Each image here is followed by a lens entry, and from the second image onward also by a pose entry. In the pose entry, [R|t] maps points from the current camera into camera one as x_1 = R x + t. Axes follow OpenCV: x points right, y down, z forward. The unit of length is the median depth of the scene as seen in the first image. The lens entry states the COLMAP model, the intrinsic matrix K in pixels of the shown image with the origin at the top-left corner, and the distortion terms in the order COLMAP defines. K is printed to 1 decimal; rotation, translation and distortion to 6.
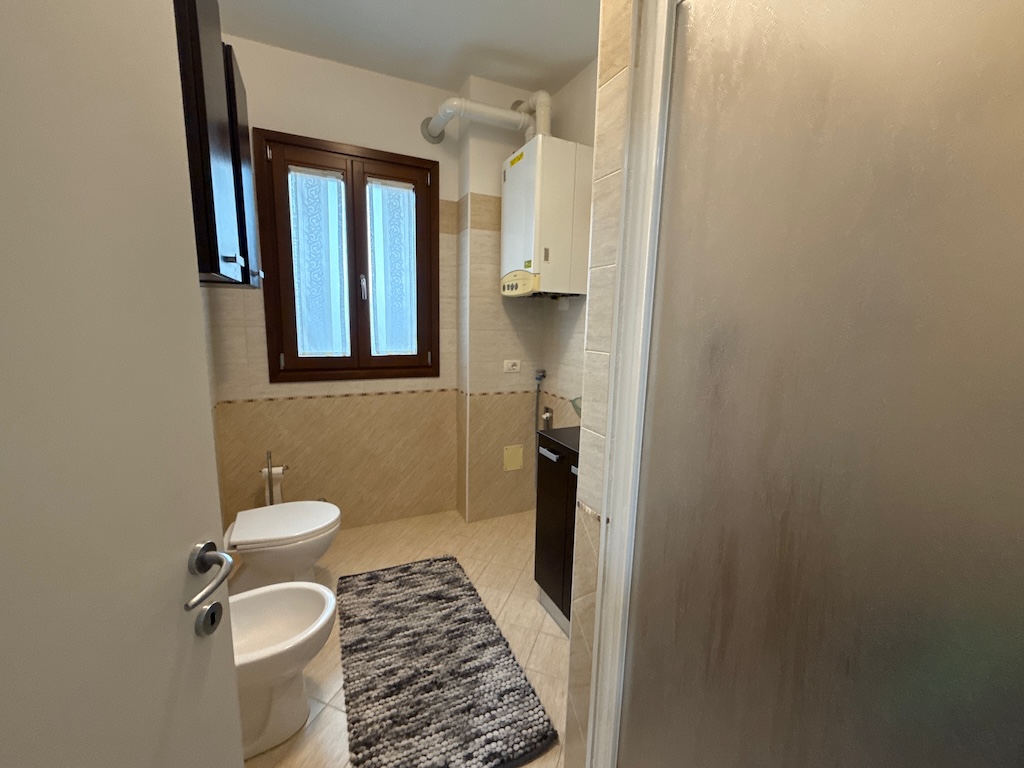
lens RADIAL K [[411.9, 0, 510.8], [0, 411.9, 388.0], [0, 0, 1]] dist [0.001506, 0.000806]
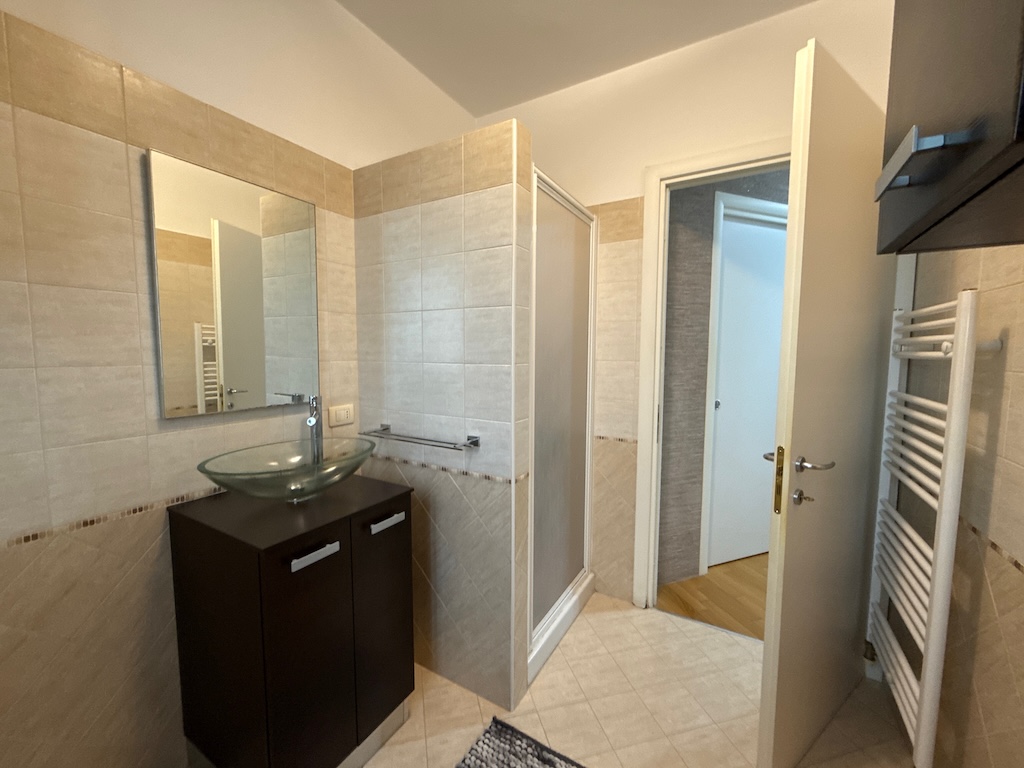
lens RADIAL K [[411.9, 0, 507.0], [0, 411.9, 382.7], [0, 0, 1]] dist [0.001506, 0.000806]
pose [[-0.553215, -0.086356, 0.828550, -0.456739], [0.121408, 0.975634, 0.182749, -0.138704], [-0.824144, 0.201693, -0.529251, 0.852171]]
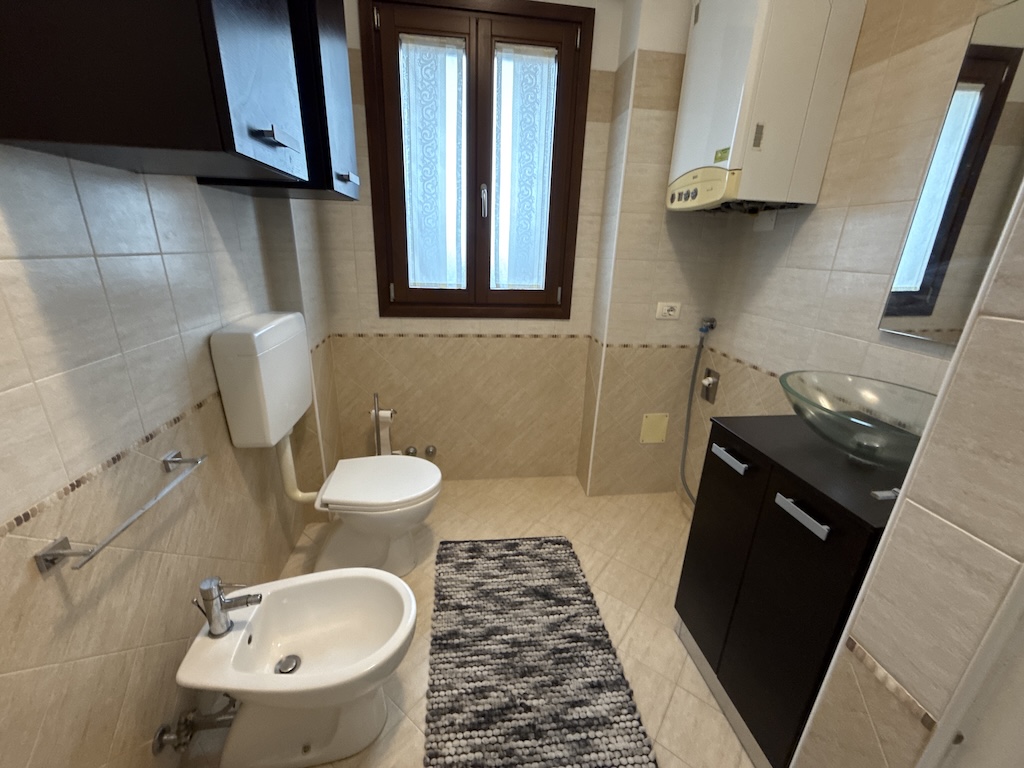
lens RADIAL K [[411.9, 0, 509.6], [0, 411.9, 382.9], [0, 0, 1]] dist [0.001506, 0.000806]
pose [[0.951142, 0.105547, -0.290152, -0.048695], [-0.061571, 0.985720, 0.156734, -0.029409], [0.302552, -0.131211, 0.944058, 0.241189]]
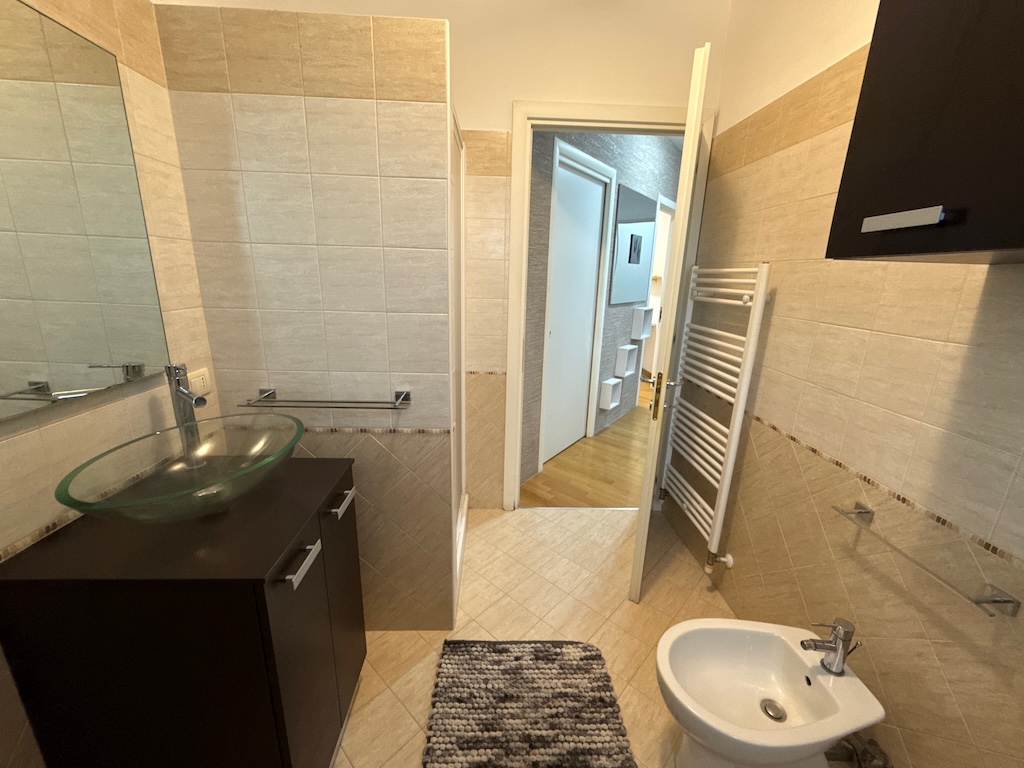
lens RADIAL K [[411.9, 0, 503.6], [0, 411.9, 382.5], [0, 0, 1]] dist [0.001506, 0.000806]
pose [[-0.911555, -0.146319, 0.384264, -0.243656], [0.023865, 0.914140, 0.404696, -0.202438], [-0.410486, 0.378073, -0.829797, 1.018433]]
